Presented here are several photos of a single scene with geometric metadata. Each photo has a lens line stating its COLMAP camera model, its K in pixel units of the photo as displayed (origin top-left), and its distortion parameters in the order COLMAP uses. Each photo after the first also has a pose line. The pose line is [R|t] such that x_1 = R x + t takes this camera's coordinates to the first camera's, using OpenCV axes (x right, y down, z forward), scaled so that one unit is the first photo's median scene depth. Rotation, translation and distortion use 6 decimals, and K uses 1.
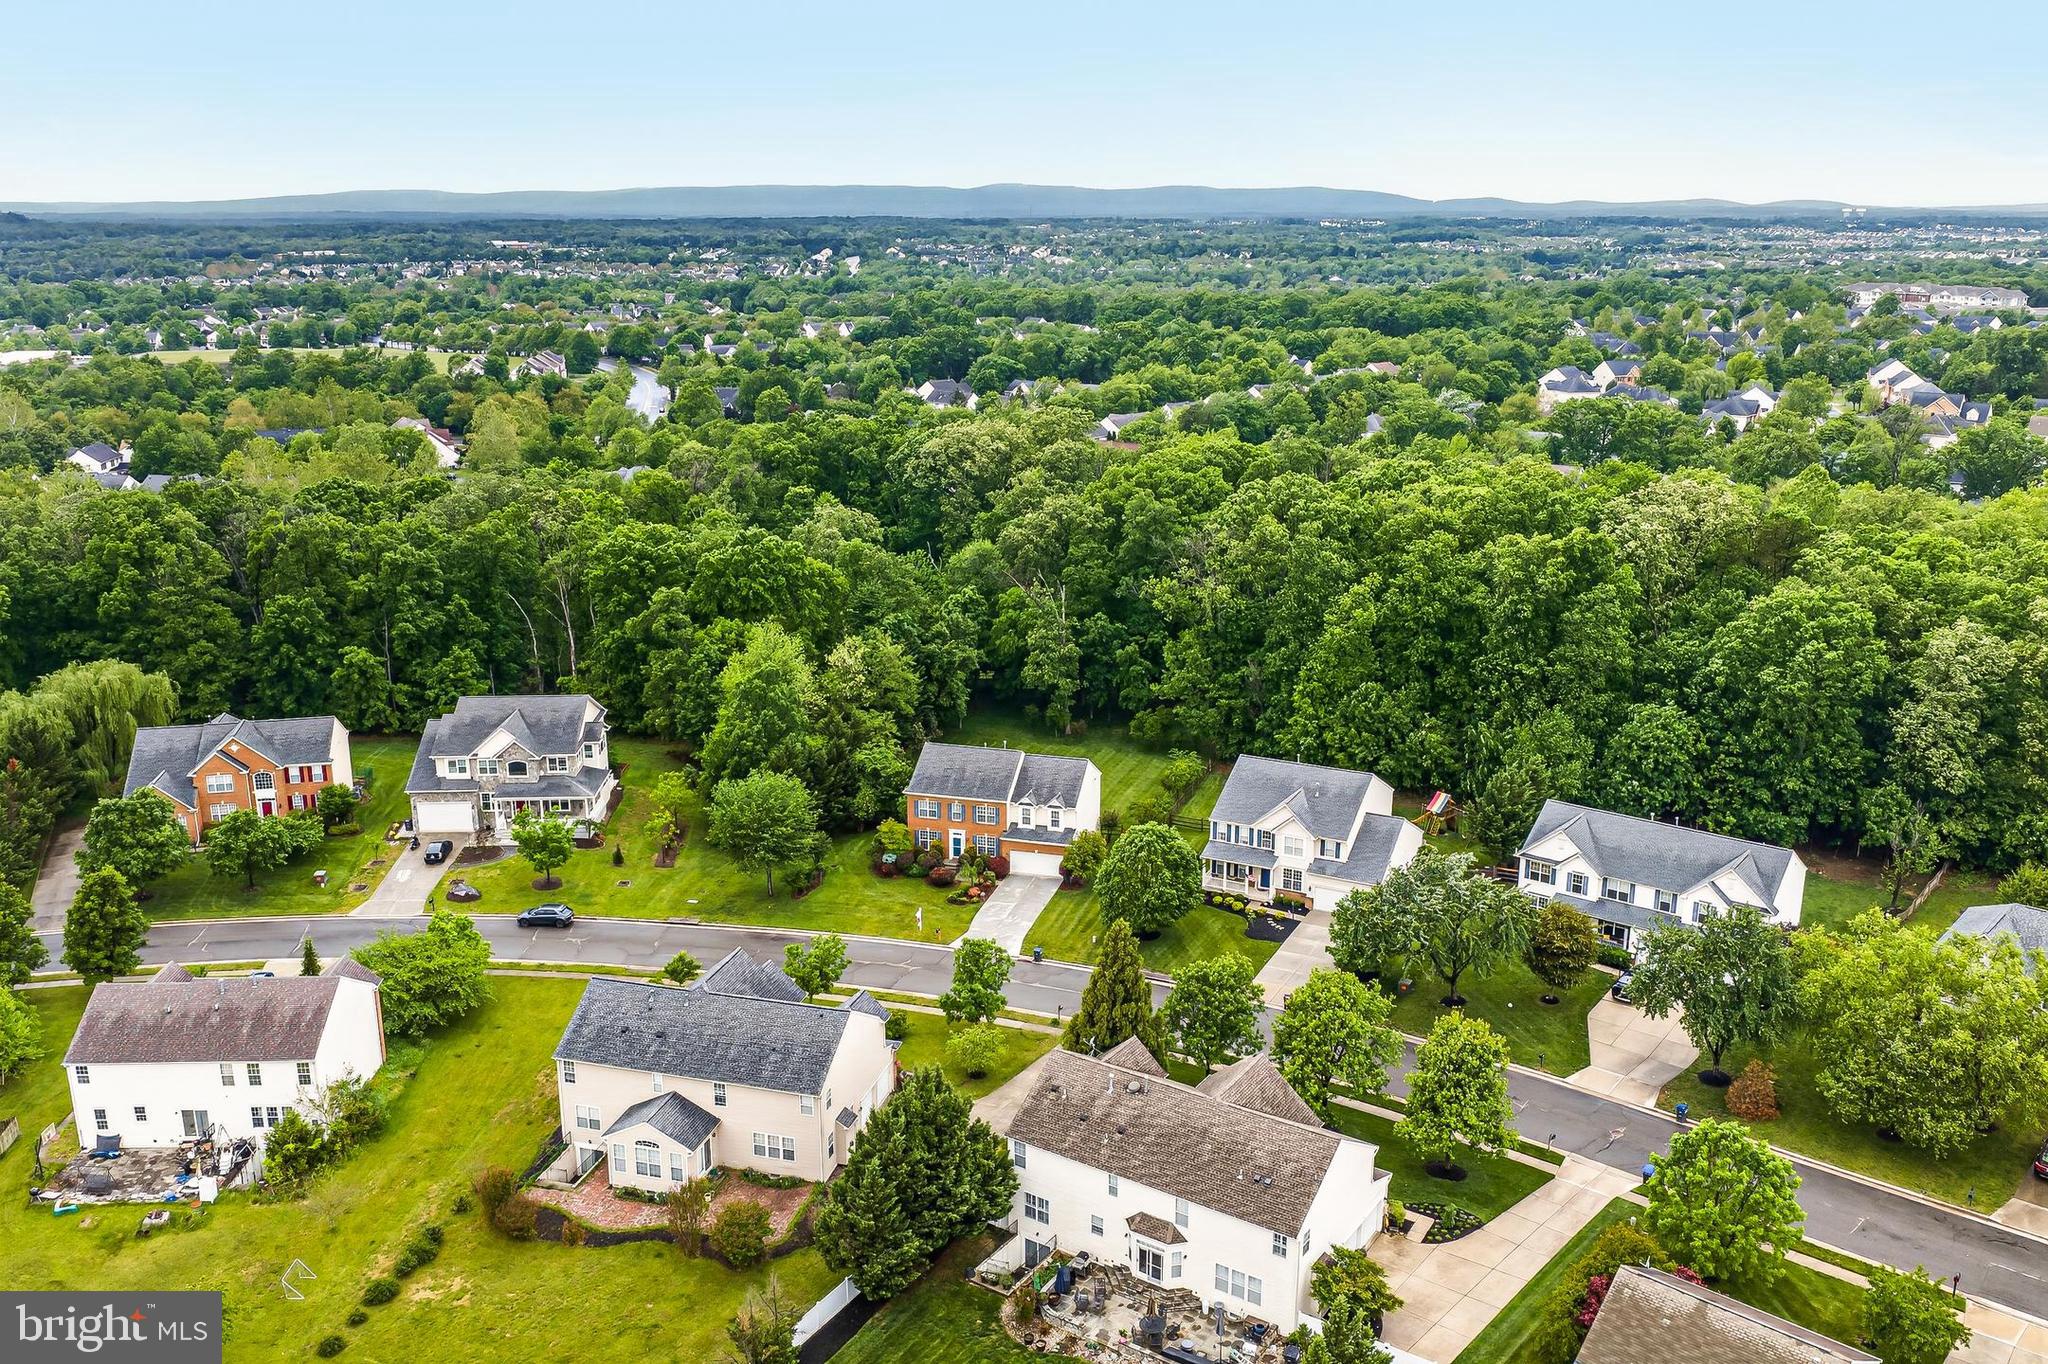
lens RADIAL K [[1671.0, 0, 1035.2], [0, 1671.0, 672.9], [0, 0, 1]] dist [0.004444, -0.001585]
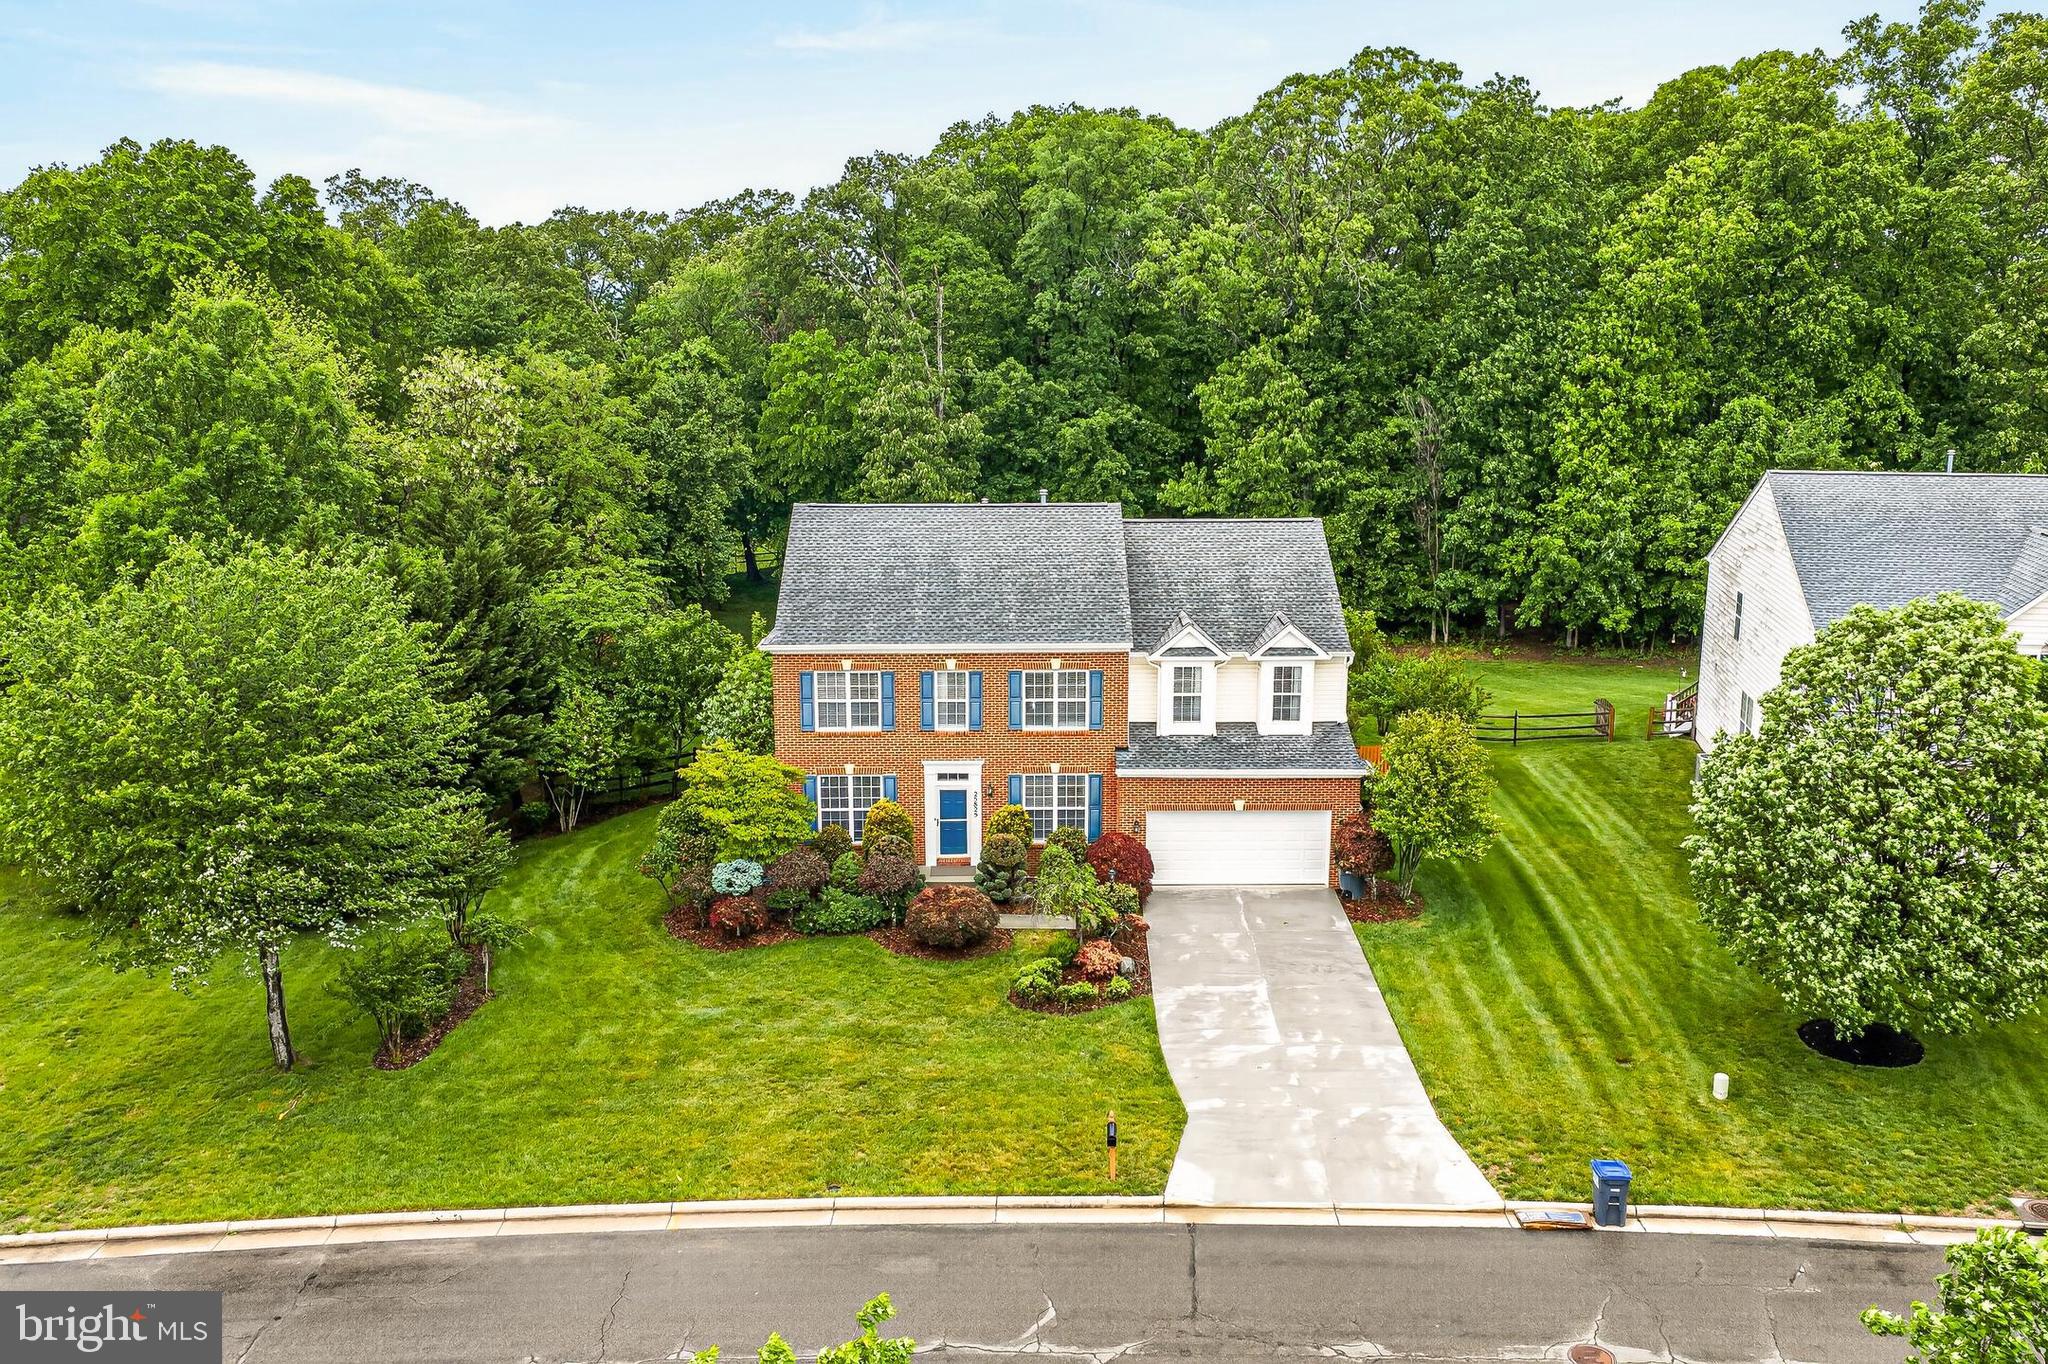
lens RADIAL K [[1697.9, 0, 1025.0], [0, 1697.9, 672.0], [0, 0, 1]] dist [0.031992, -0.055802]
pose [[0.961276, -0.061657, 0.268600, -0.112393], [0.076289, 0.996098, -0.044372, 0.091027], [-0.264816, 0.063145, 0.962229, 0.696583]]
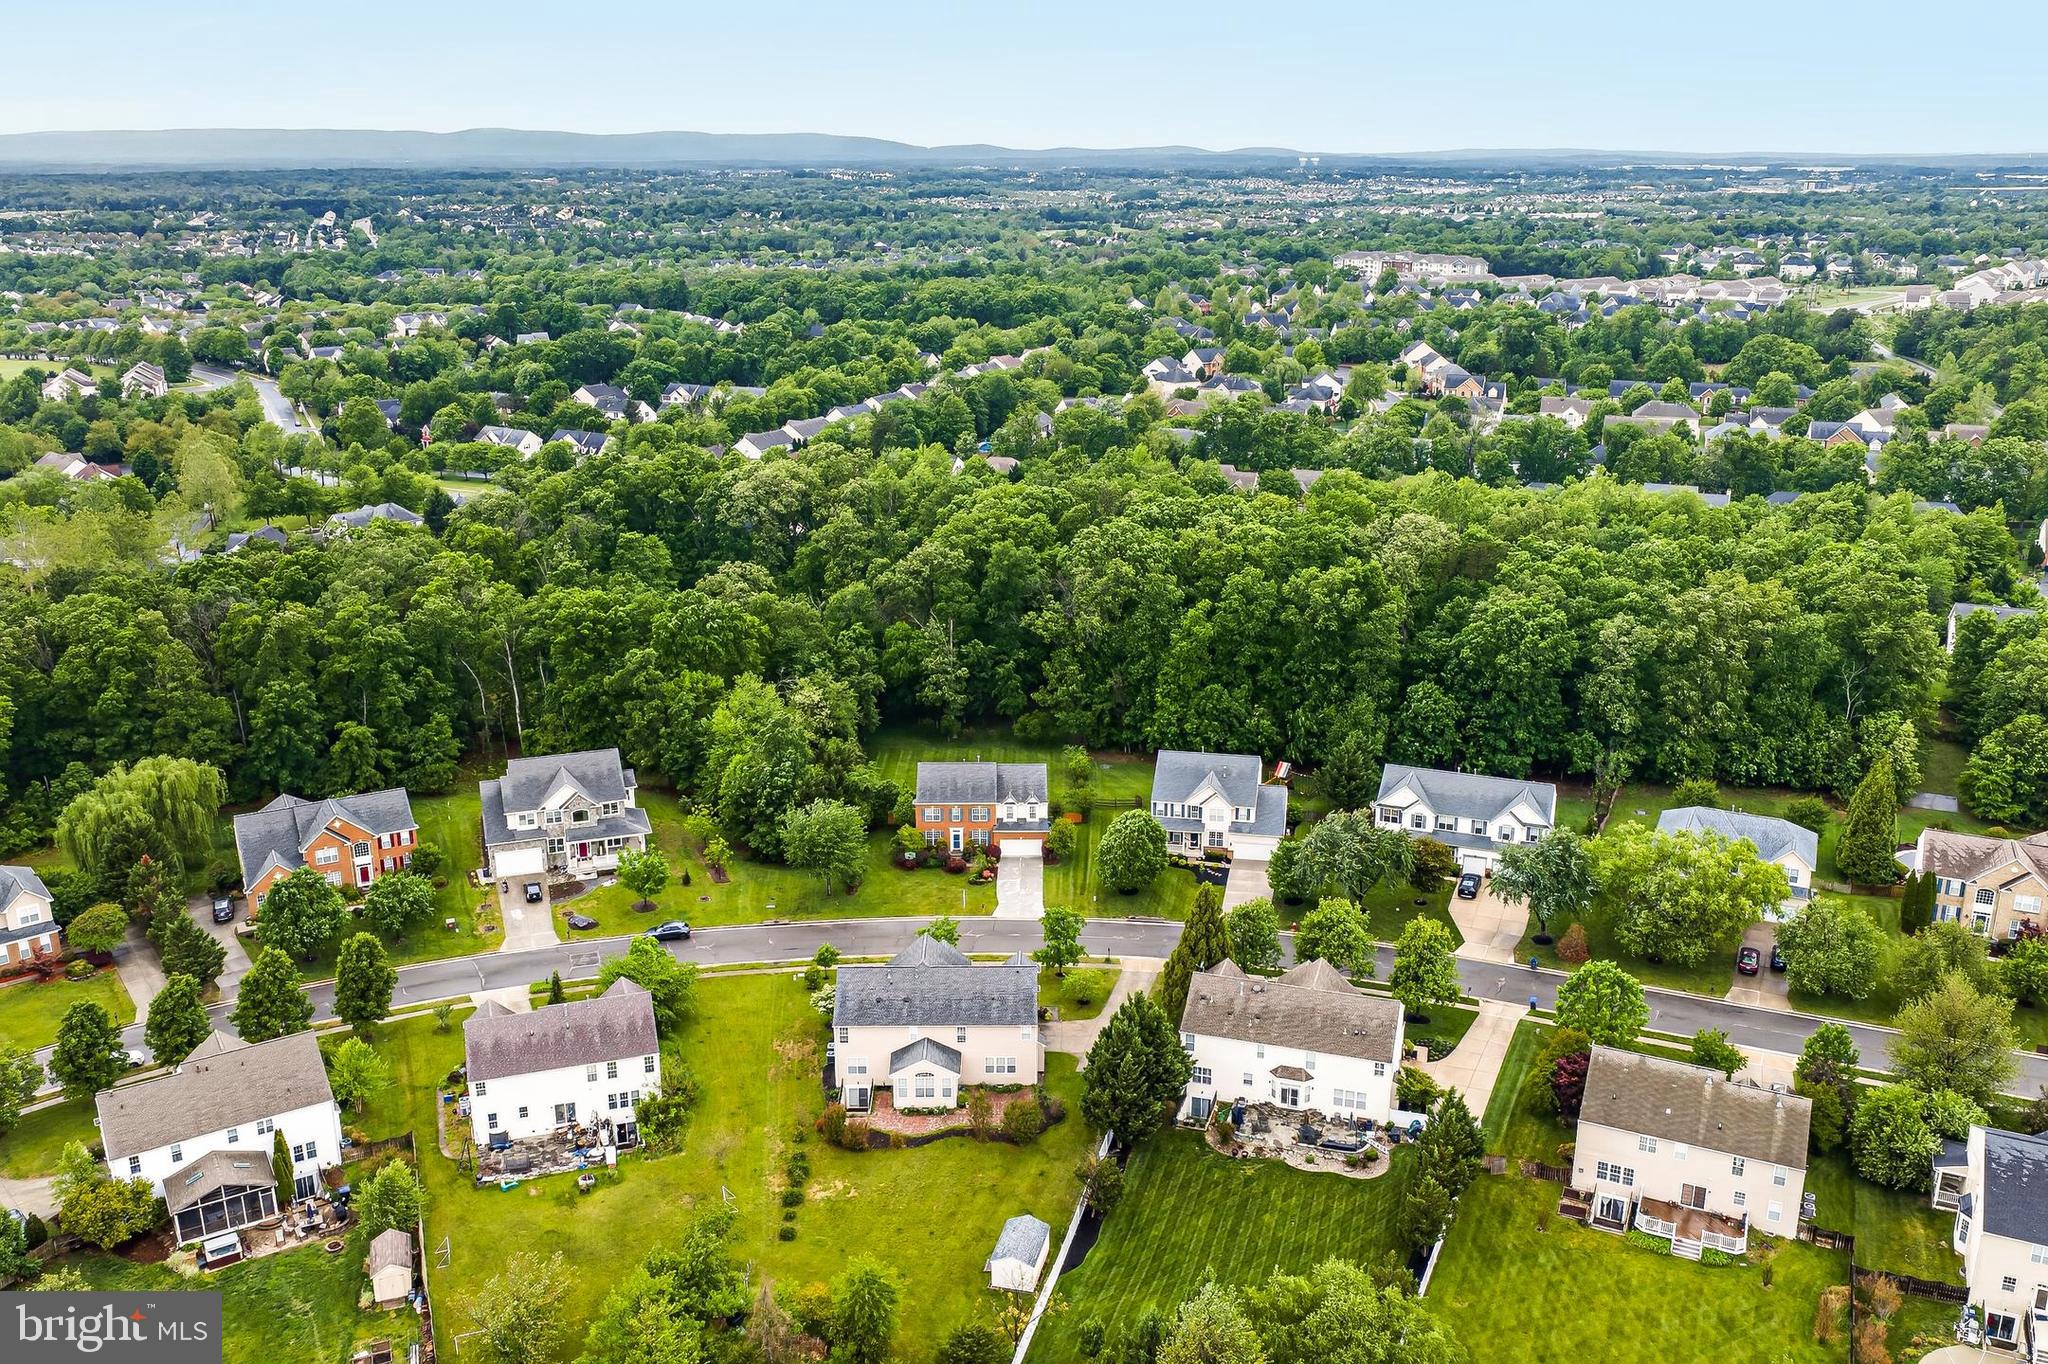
lens RADIAL K [[1659.2, 0, 1033.0], [0, 1659.2, 666.8], [0, 0, 1]] dist [0.024502, -0.023023]
pose [[0.960008, -0.080566, 0.268131, -0.321417], [0.073358, 0.996626, 0.036810, -0.073572], [-0.270192, -0.015669, 0.962679, -0.255559]]
